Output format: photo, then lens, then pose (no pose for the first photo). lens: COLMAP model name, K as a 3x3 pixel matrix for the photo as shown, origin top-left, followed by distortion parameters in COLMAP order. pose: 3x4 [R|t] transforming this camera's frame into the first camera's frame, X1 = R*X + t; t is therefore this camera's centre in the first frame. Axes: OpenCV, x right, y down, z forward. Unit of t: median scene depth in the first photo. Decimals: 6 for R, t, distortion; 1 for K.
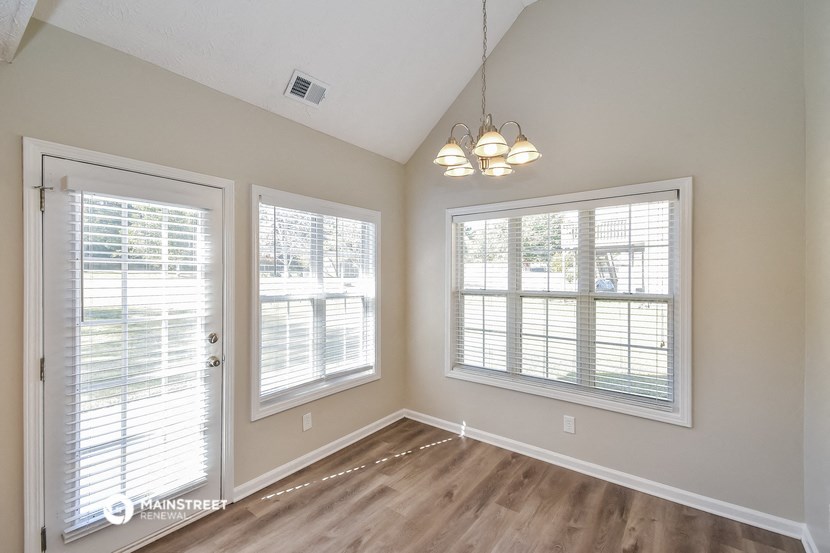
lens RADIAL K [[363.8, 0, 422.8], [0, 363.8, 274.1], [0, 0, 1]] dist [0.037816, -0.019689]
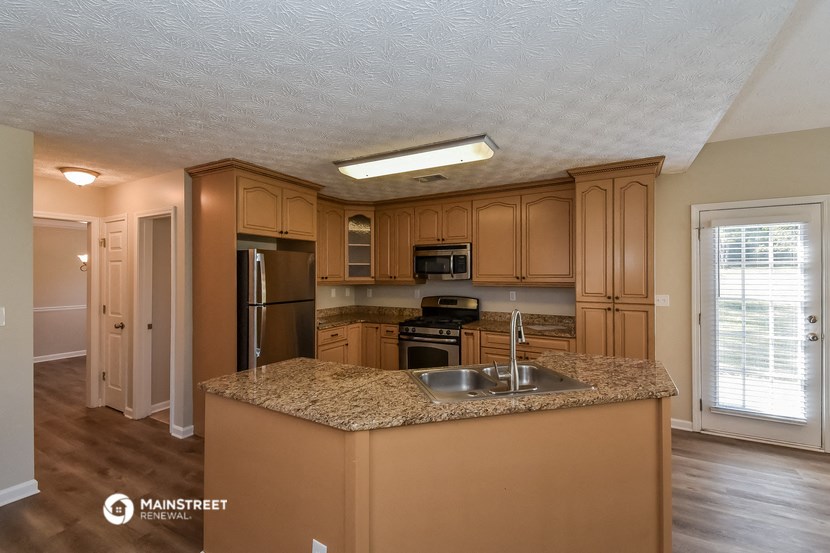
lens RADIAL K [[363.8, 0, 422.8], [0, 363.8, 274.1], [0, 0, 1]] dist [0.037816, -0.019689]
pose [[0.148248, -0.008529, -0.988913, 0.553884], [0.001767, 0.999963, -0.008360, 0.022711], [0.988949, -0.000508, 0.148258, -0.594161]]
